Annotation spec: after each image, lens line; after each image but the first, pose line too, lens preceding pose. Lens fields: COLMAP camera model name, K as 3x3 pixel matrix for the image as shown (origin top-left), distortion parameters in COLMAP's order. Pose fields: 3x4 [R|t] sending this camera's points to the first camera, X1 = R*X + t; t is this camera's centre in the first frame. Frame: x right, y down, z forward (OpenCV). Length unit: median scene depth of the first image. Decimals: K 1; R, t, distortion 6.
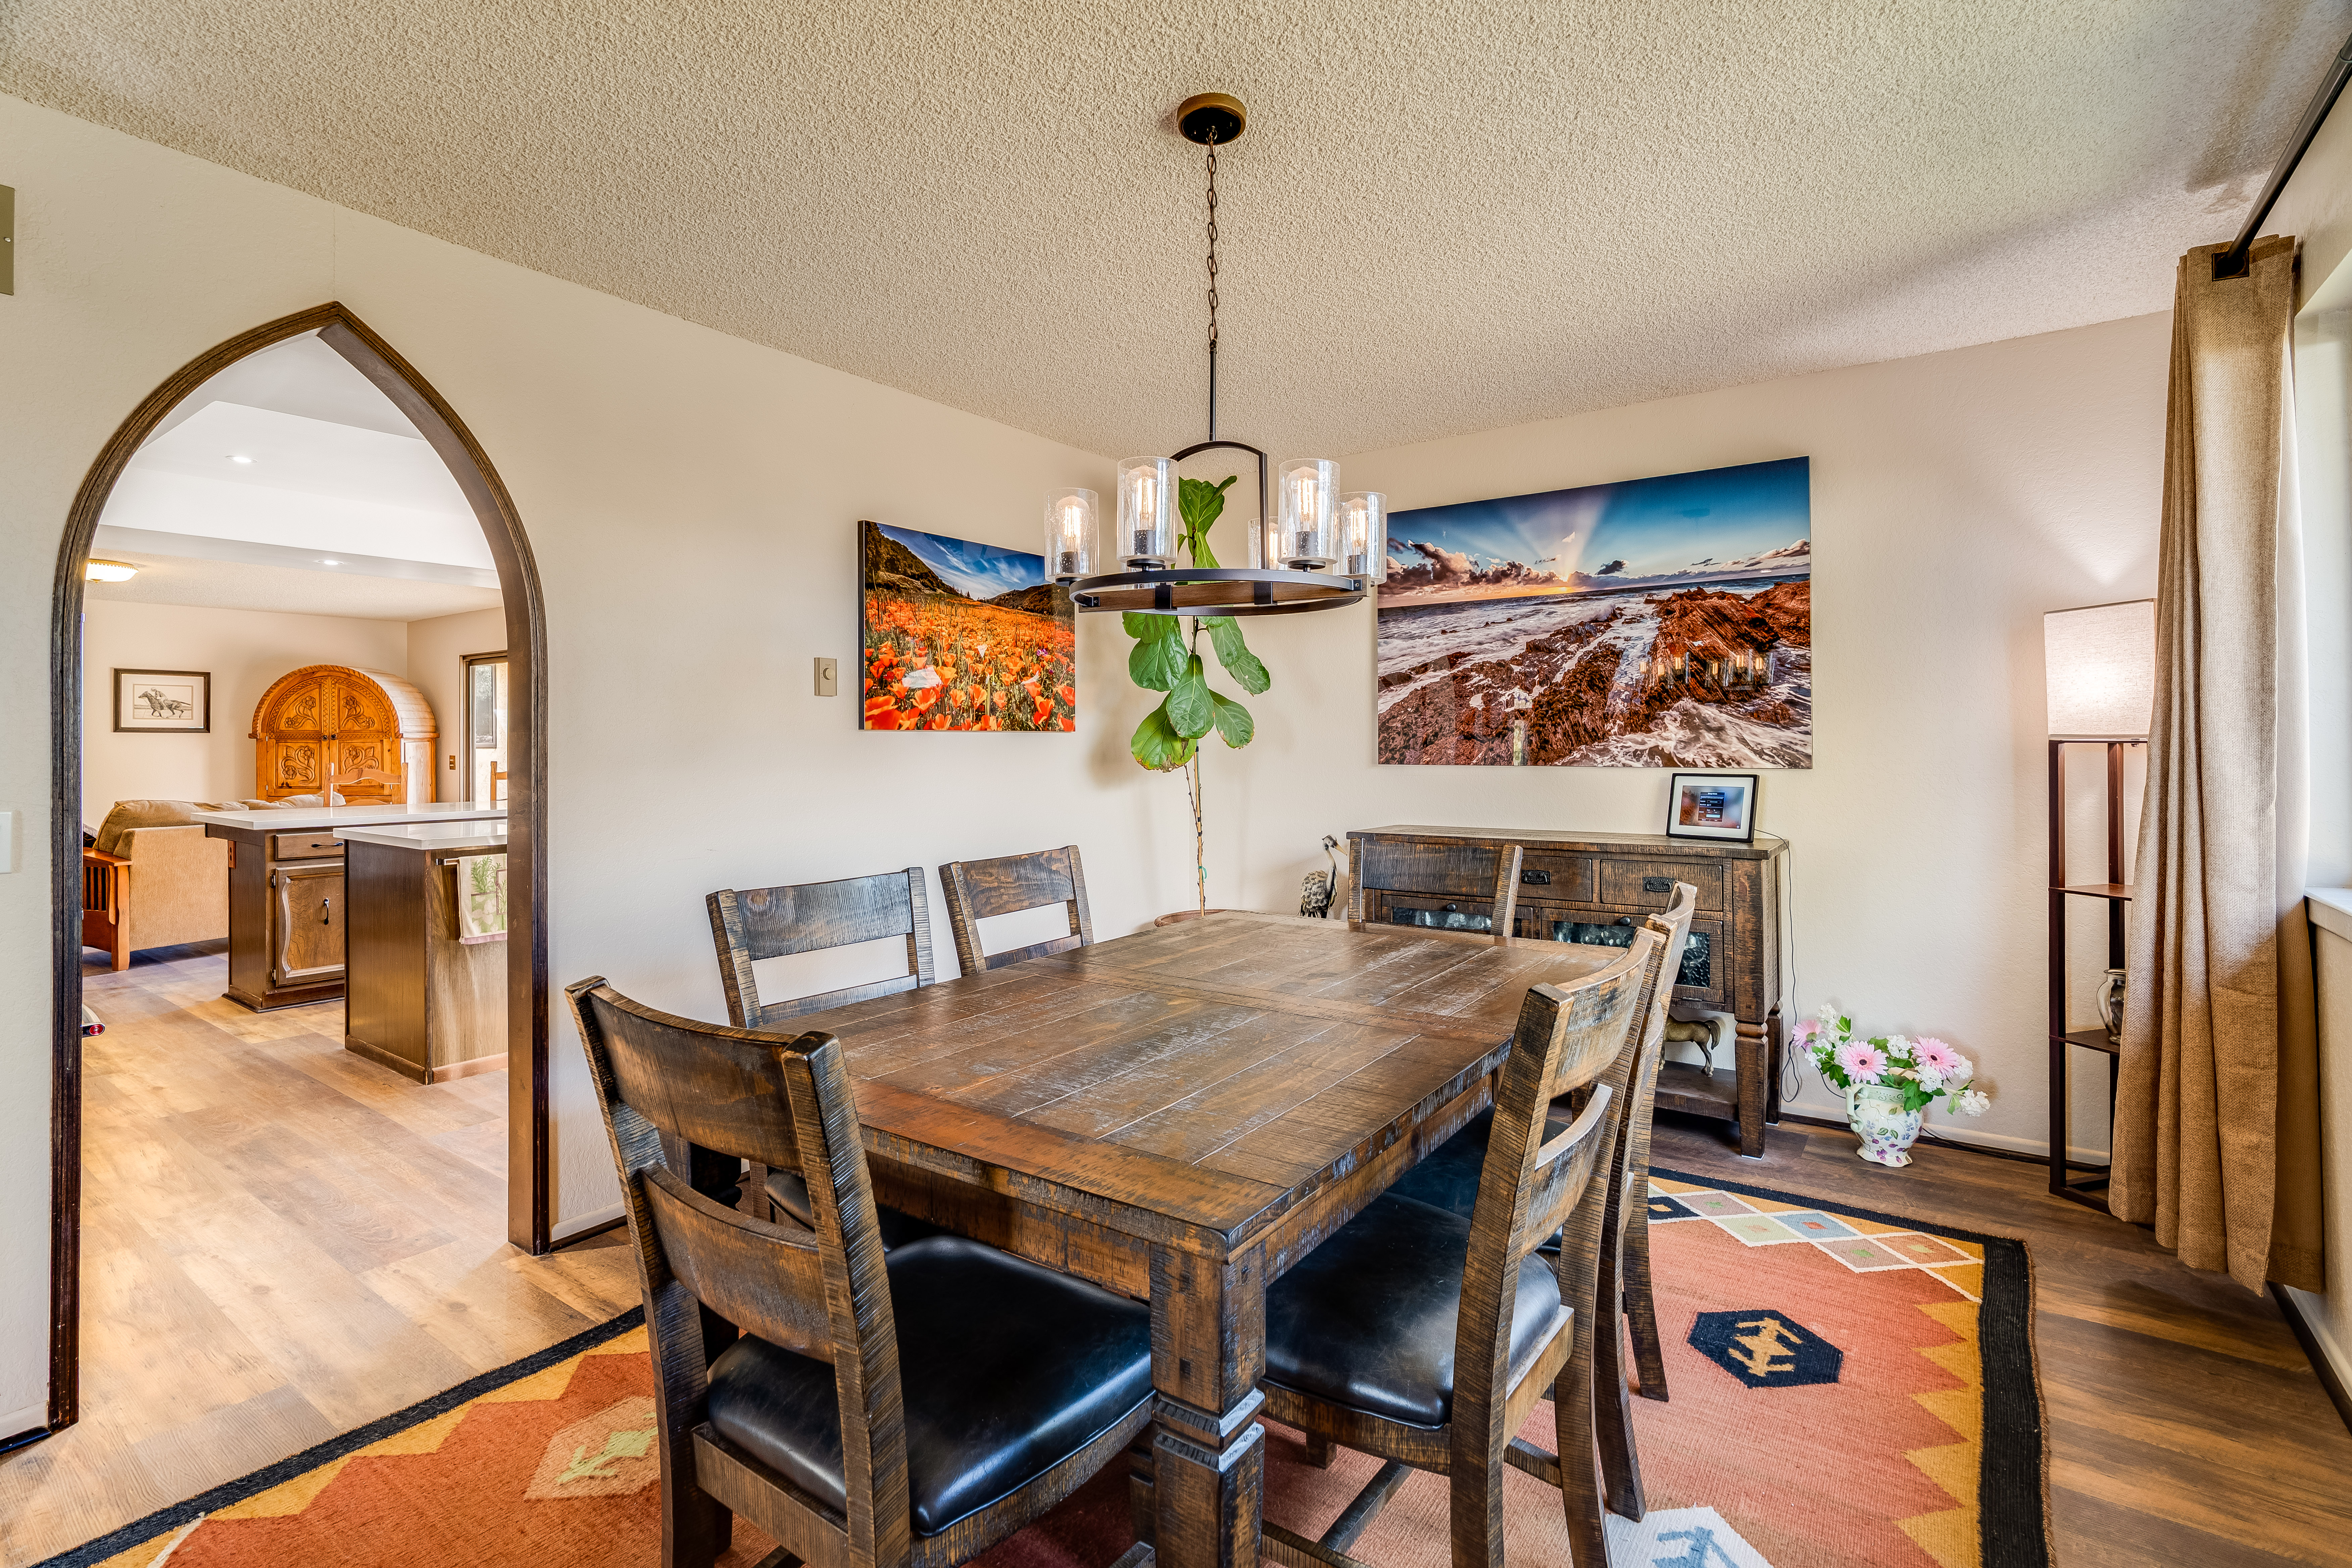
lens RADIAL K [[1060.0, 0, 1172.7], [0, 1060.0, 742.5], [0, 0, 1]] dist [-0.010329, 0.002830]
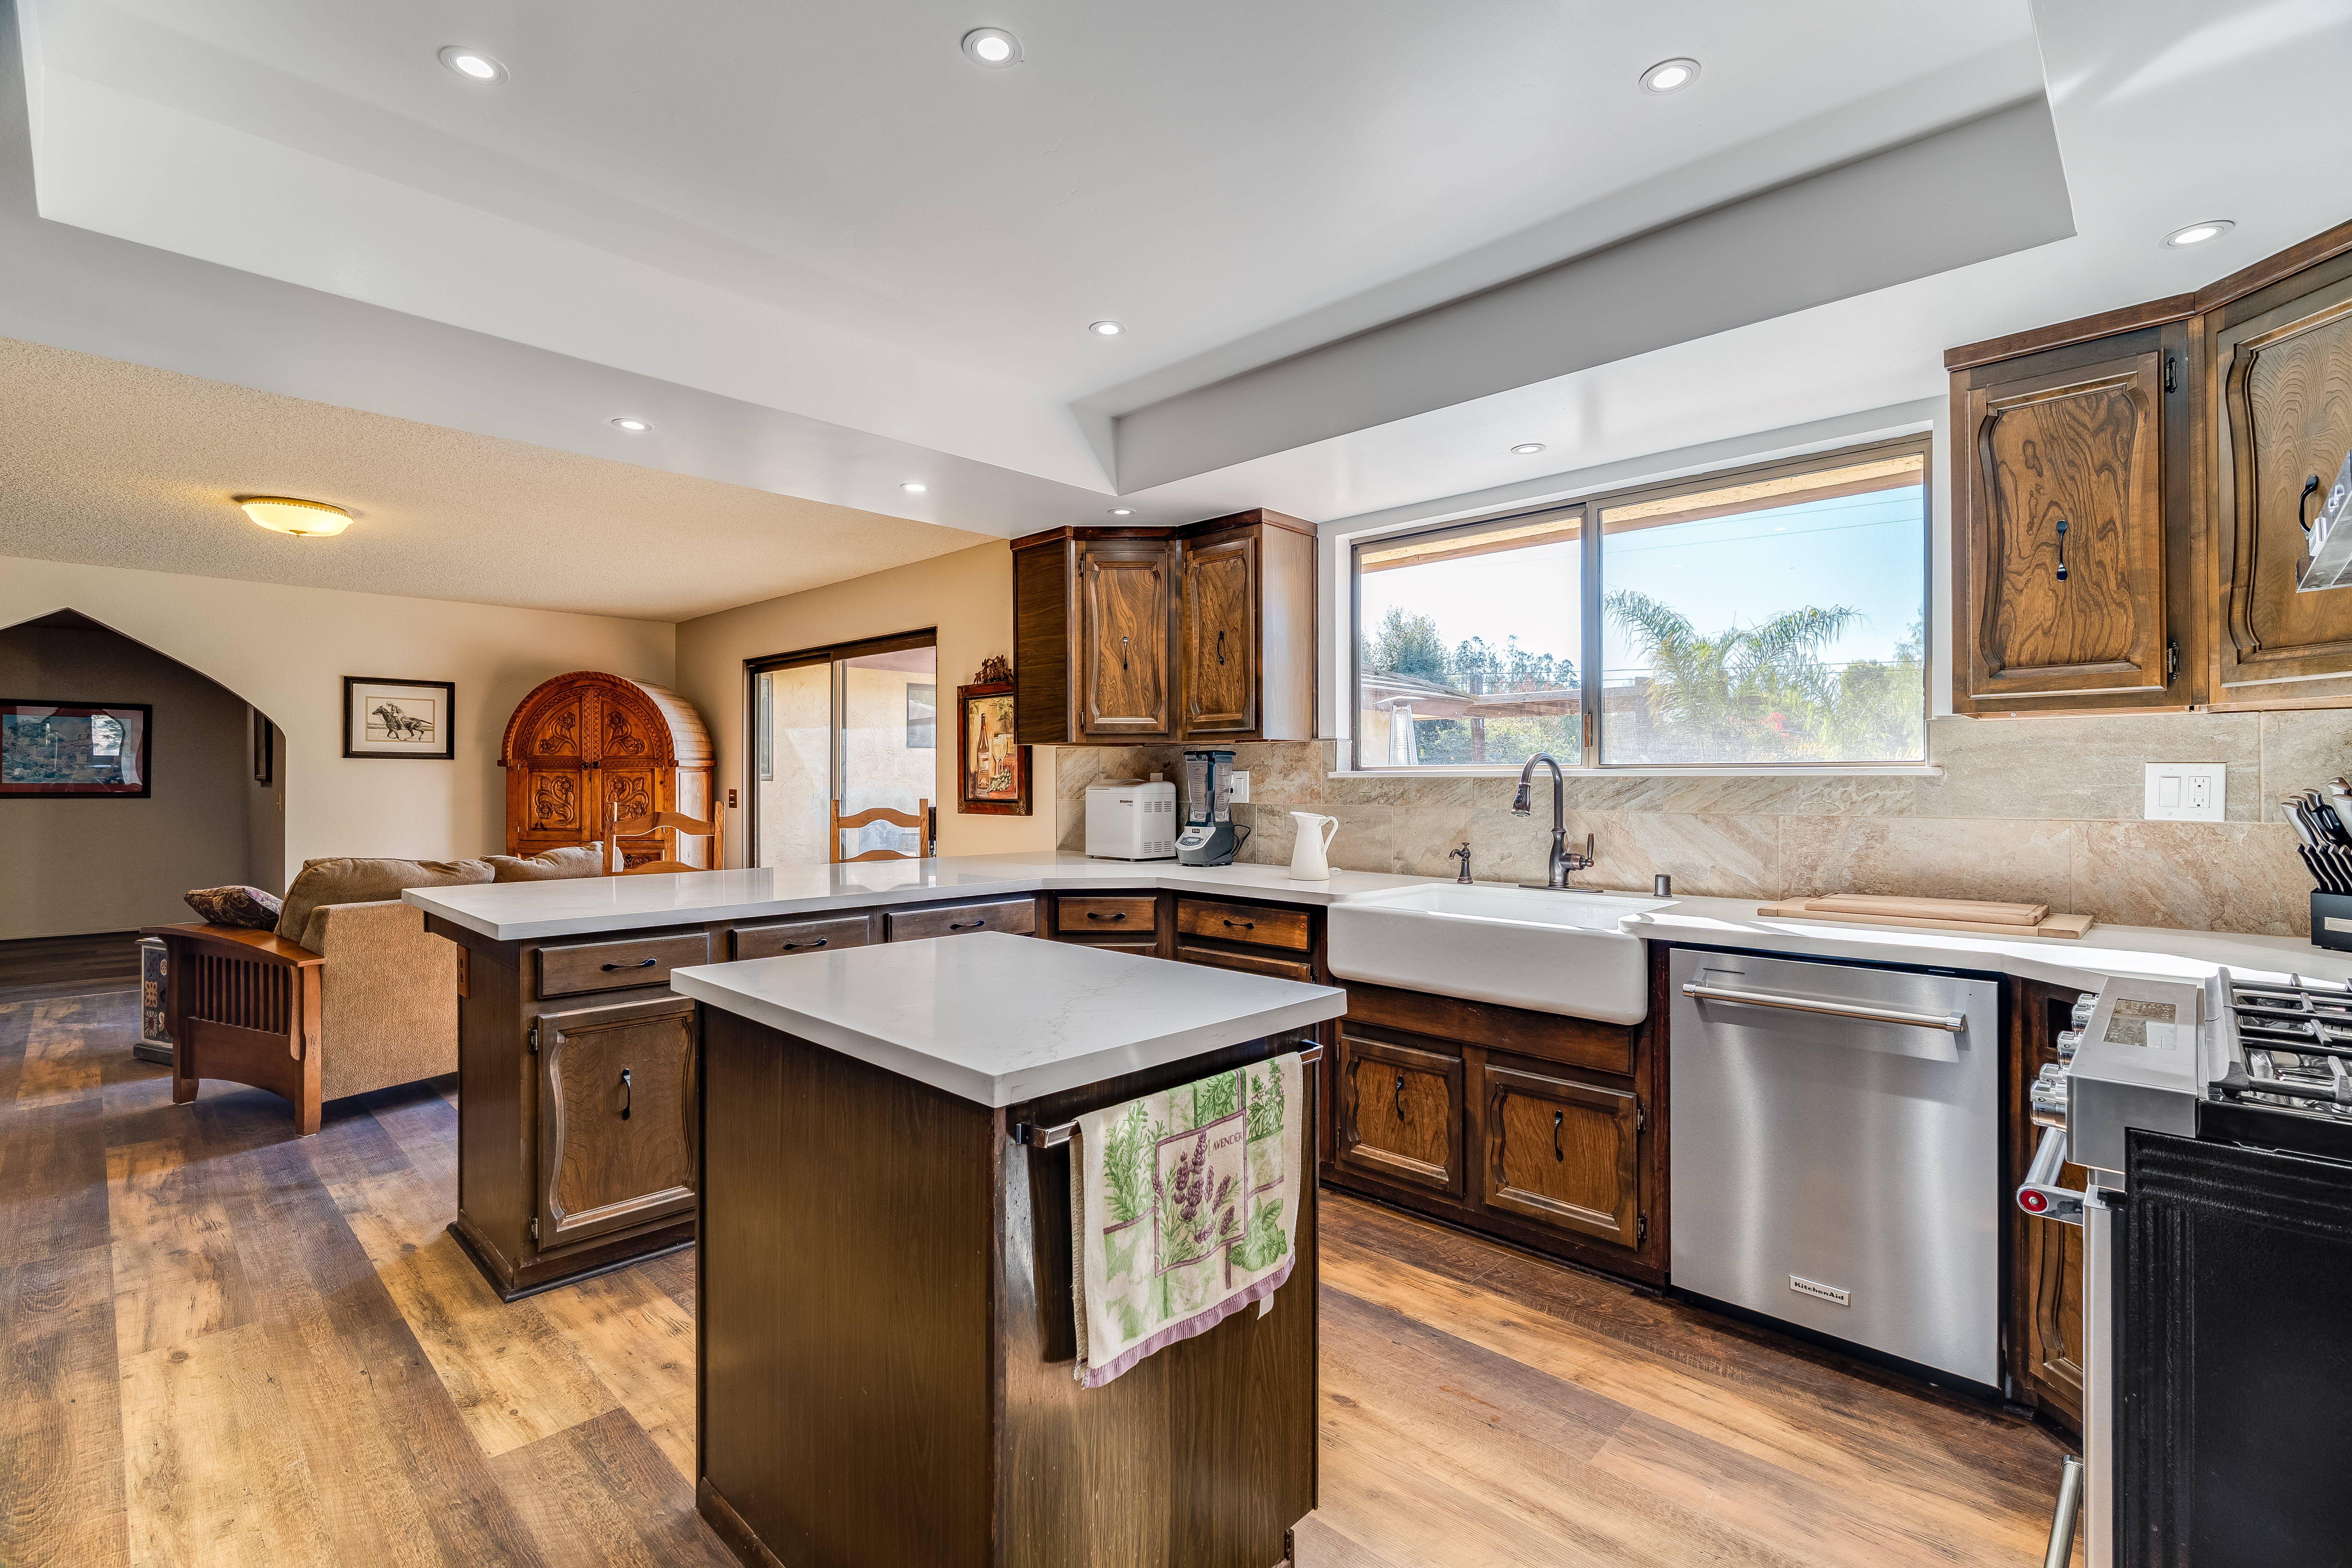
lens RADIAL K [[1060.0, 0, 1175.9], [0, 1060.0, 783.3], [0, 0, 1]] dist [-0.010329, 0.002830]
pose [[0.988517, 0.005905, -0.150997, -0.360009], [-0.005484, 0.999980, 0.003204, 0.004630], [0.151013, -0.002339, 0.988529, 0.415225]]
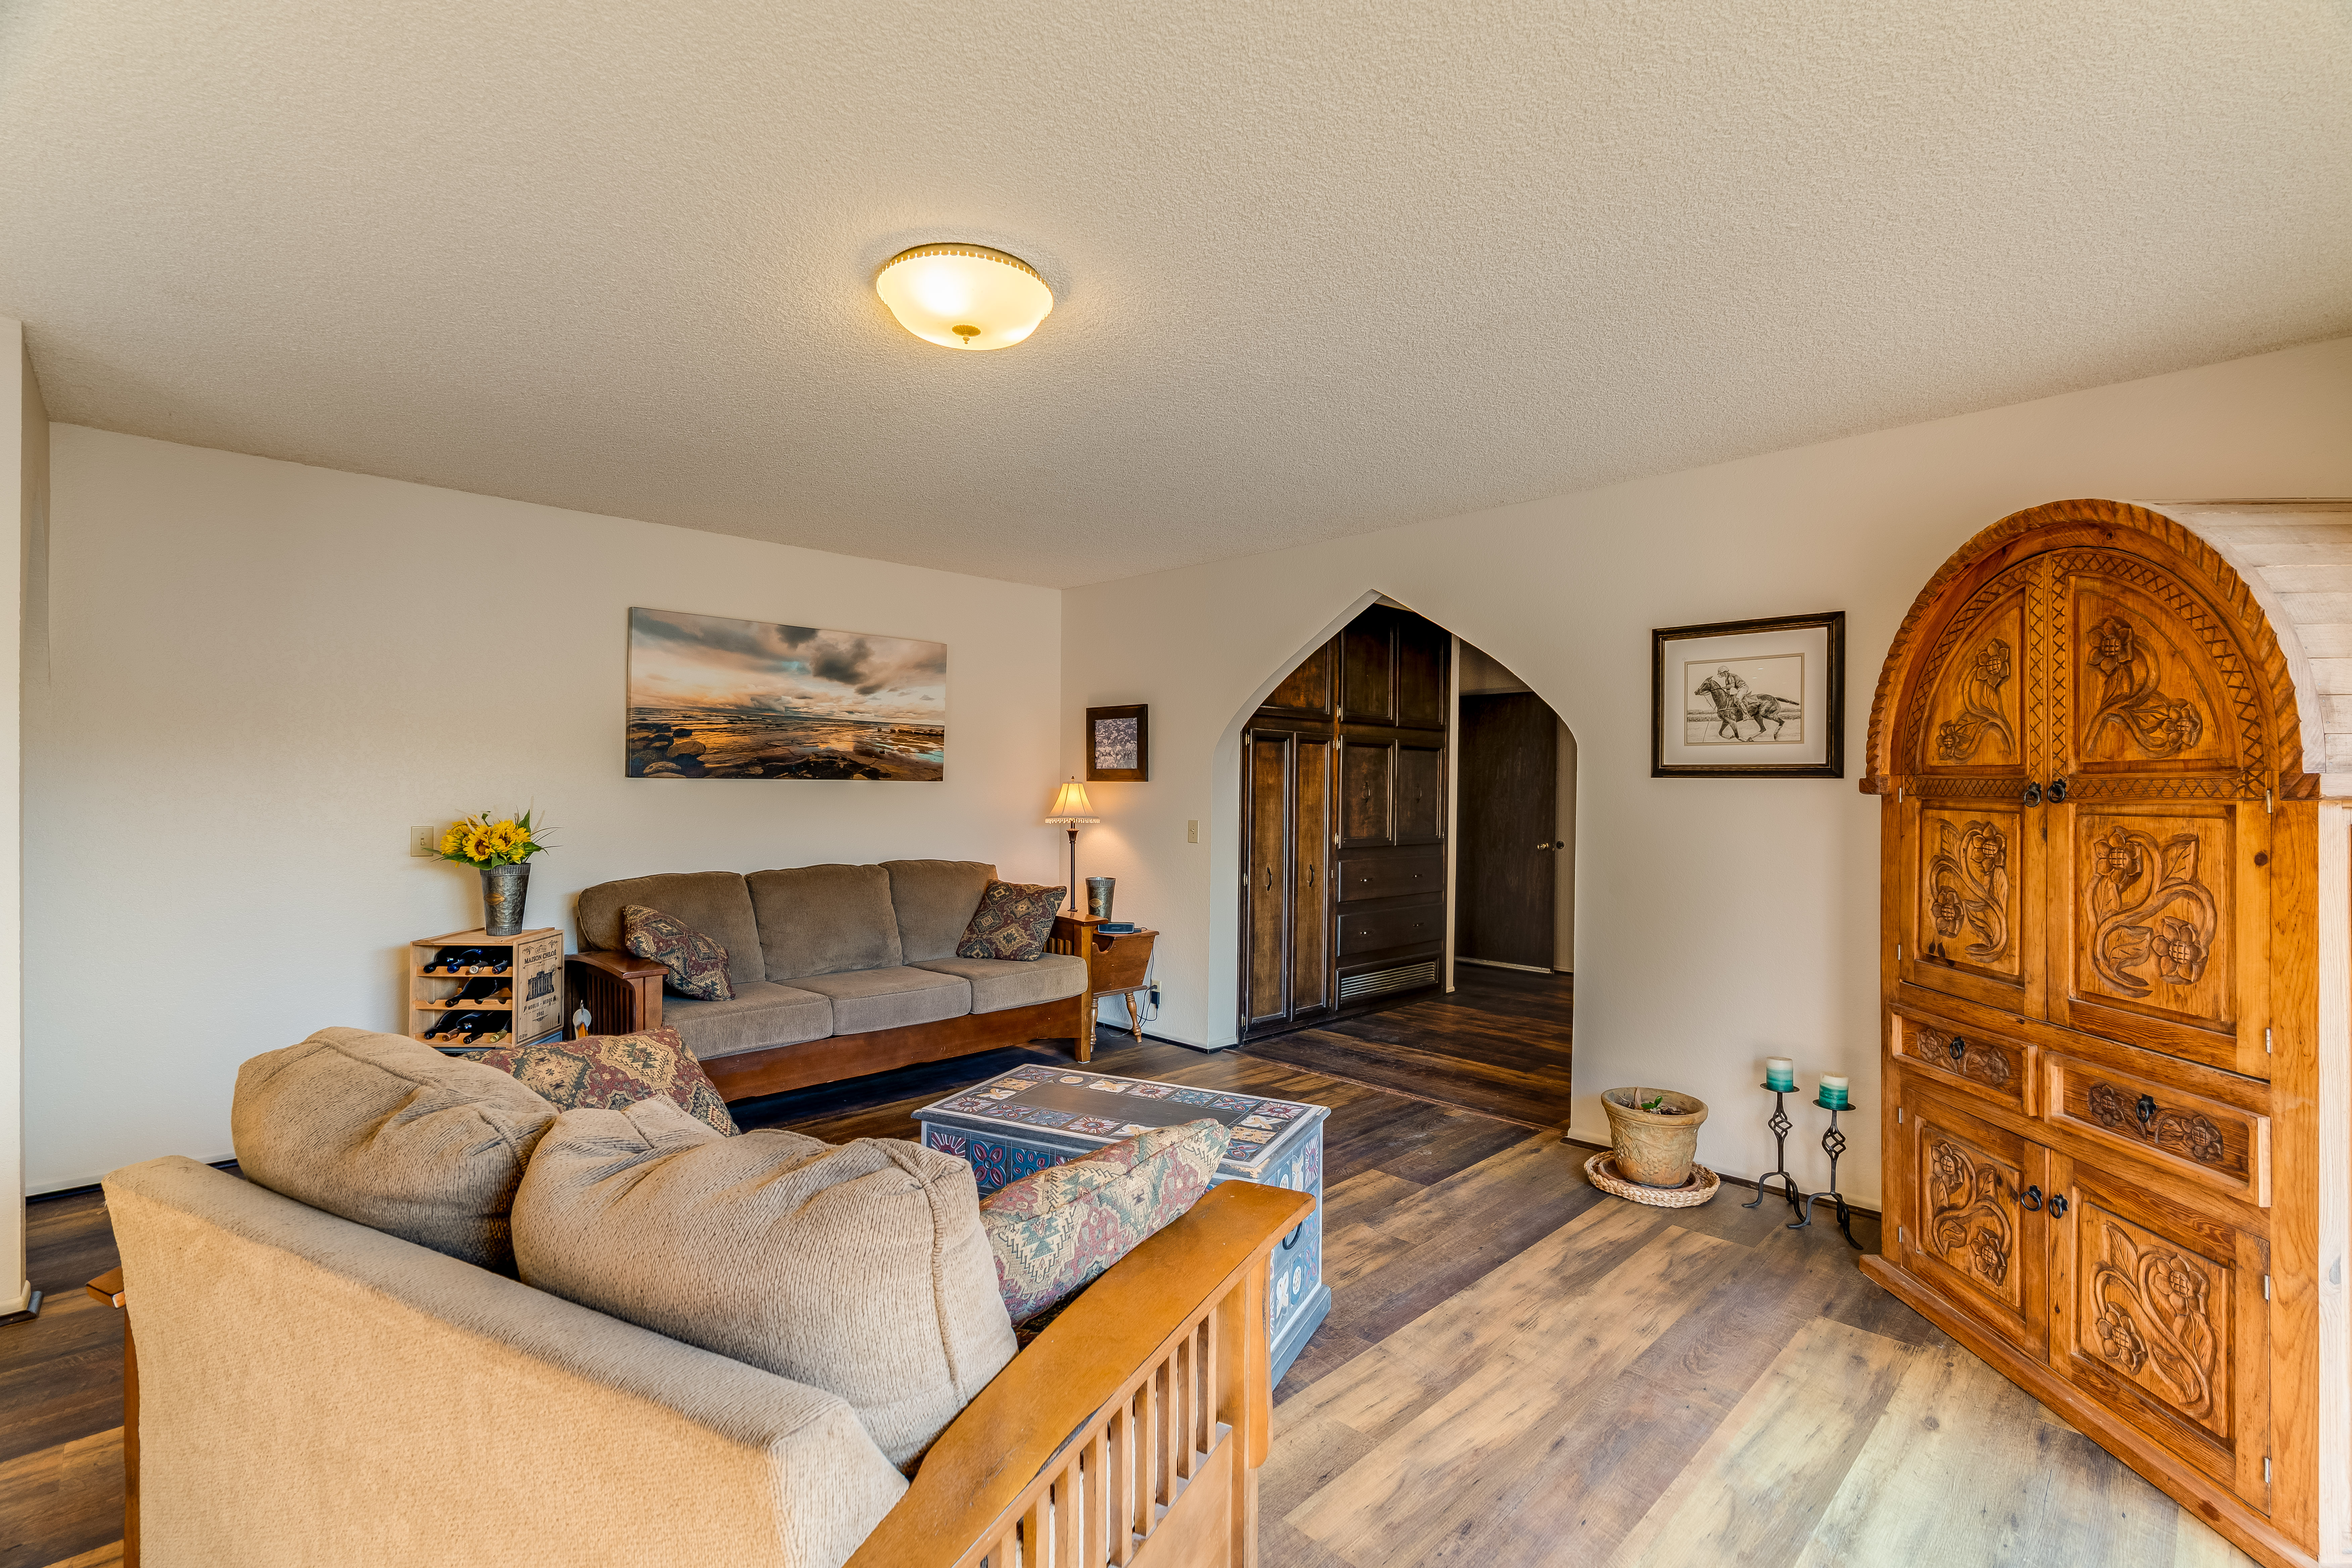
lens RADIAL K [[1060.0, 0, 1181.8], [0, 1060.0, 783.4], [0, 0, 1]] dist [-0.010329, 0.002830]
pose [[-0.168460, 0.001505, -0.985707, -0.713823], [-0.003978, 0.999990, 0.002207, -0.009554], [0.985700, 0.004293, -0.168453, 1.160869]]
